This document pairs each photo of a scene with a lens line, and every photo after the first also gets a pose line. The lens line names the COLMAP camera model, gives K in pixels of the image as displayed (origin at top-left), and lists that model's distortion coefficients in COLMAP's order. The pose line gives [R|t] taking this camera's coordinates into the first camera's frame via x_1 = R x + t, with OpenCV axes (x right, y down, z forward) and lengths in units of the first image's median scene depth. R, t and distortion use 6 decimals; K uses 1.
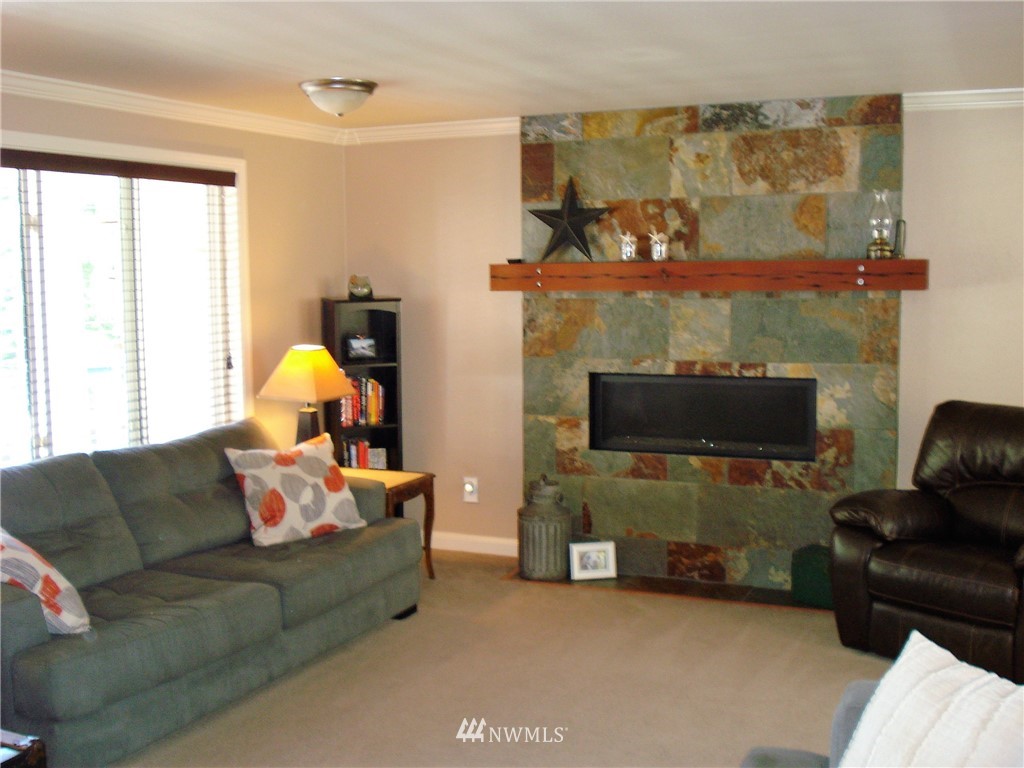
lens RADIAL K [[1165.0, 0, 513.4], [0, 1165.0, 380.5], [0, 0, 1]] dist [-0.059253, -0.117376]
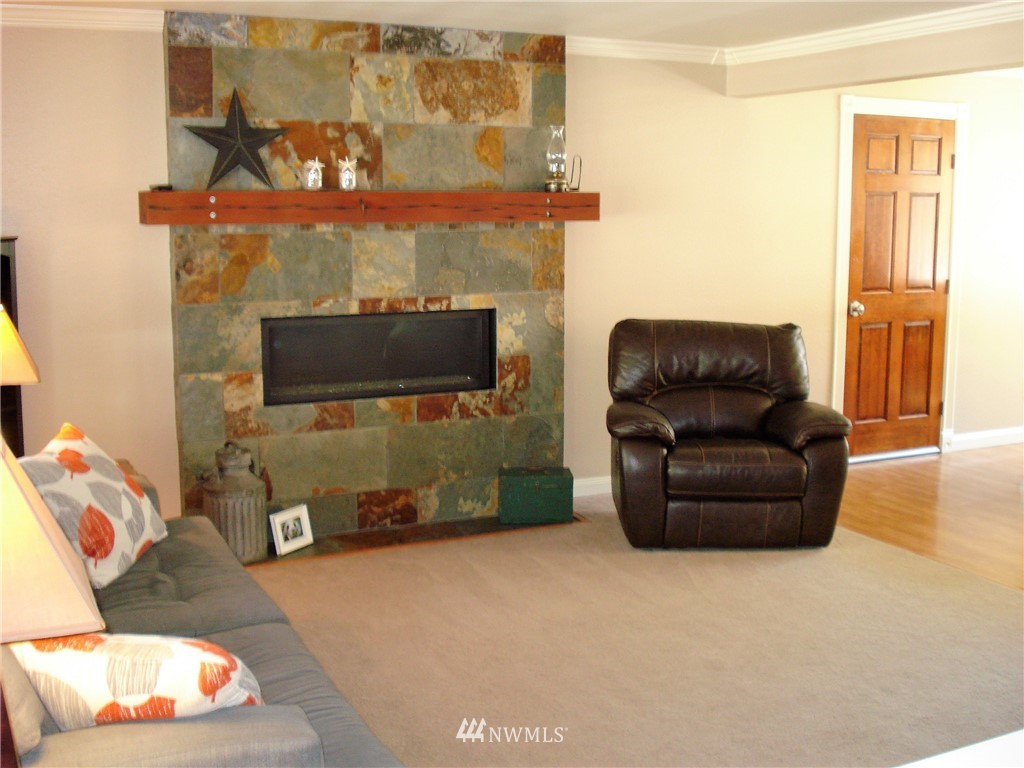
lens RADIAL K [[1165.0, 0, 513.4], [0, 1165.0, 380.5], [0, 0, 1]] dist [-0.059253, -0.117376]
pose [[0.648261, -0.104834, 0.754167, -0.497269], [0.063167, 0.994467, 0.083940, -0.022665], [-0.758794, -0.006777, 0.651296, 0.306673]]
